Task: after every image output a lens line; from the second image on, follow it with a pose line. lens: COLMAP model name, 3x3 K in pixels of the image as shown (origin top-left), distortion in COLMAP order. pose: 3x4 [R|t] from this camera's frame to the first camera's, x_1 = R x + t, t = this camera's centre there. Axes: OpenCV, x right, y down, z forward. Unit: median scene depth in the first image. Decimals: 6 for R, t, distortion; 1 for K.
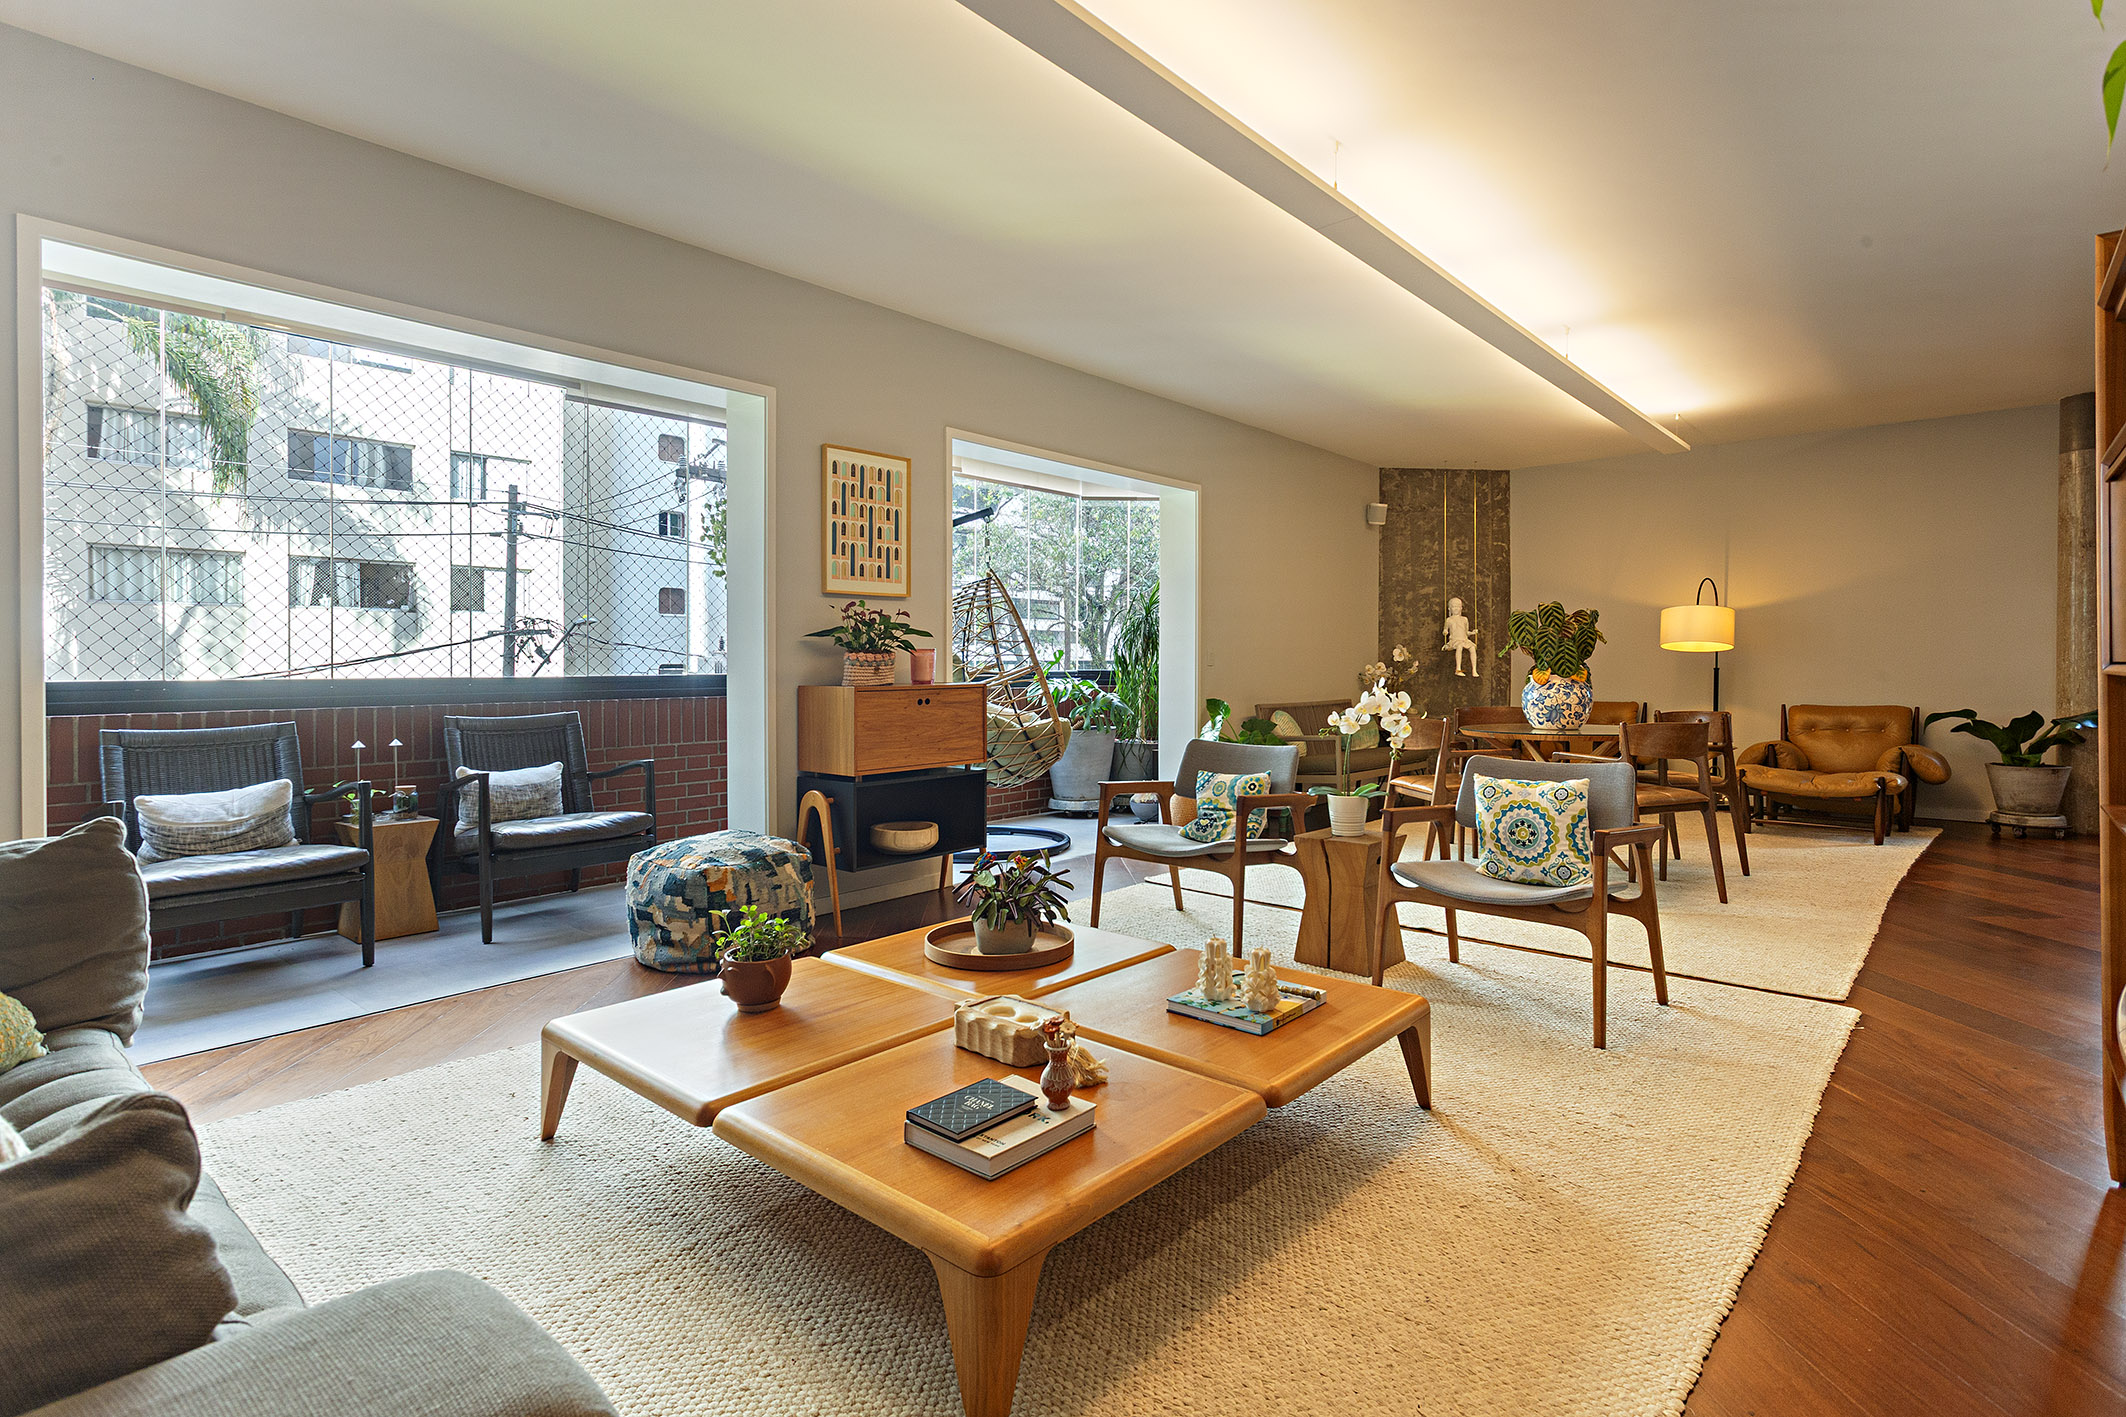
lens RADIAL K [[1062.0, 0, 963.2], [0, 1062.0, 677.5], [0, 0, 1]] dist [0.001454, 0.001651]
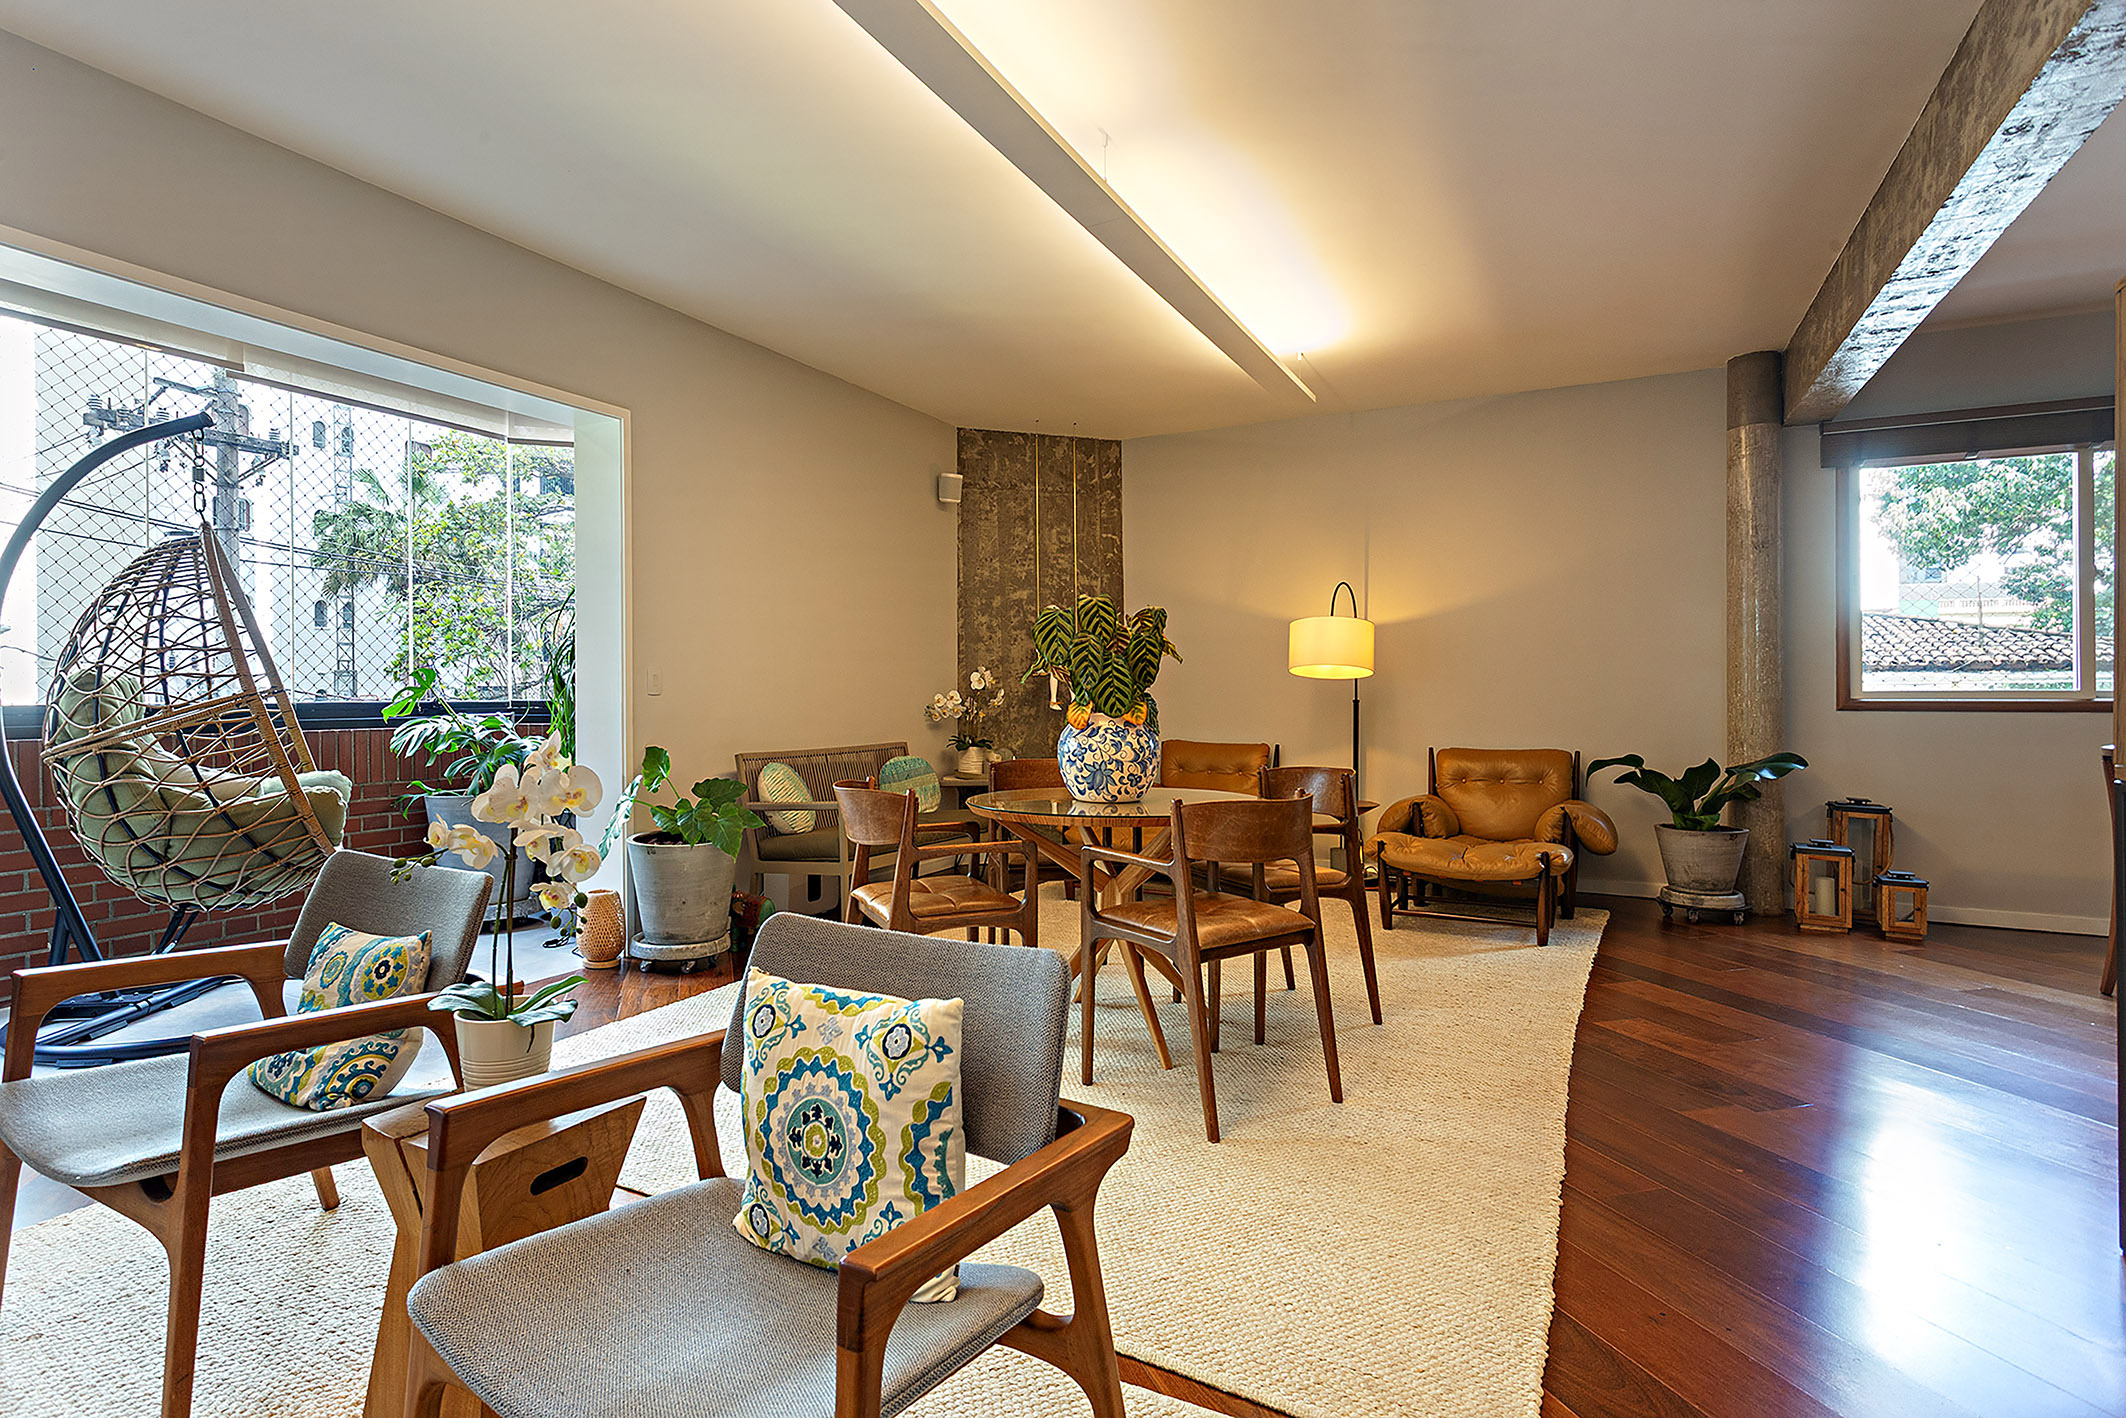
lens RADIAL K [[965.4, 0, 1020.0], [0, 965.4, 679.6], [0, 0, 1]] dist [-0.001295, 0.000020]
pose [[0.970510, 0.007651, 0.240940, 0.335655], [-0.001831, 0.999701, -0.024371, -0.007093], [-0.241055, 0.023211, 0.970234, 0.419761]]
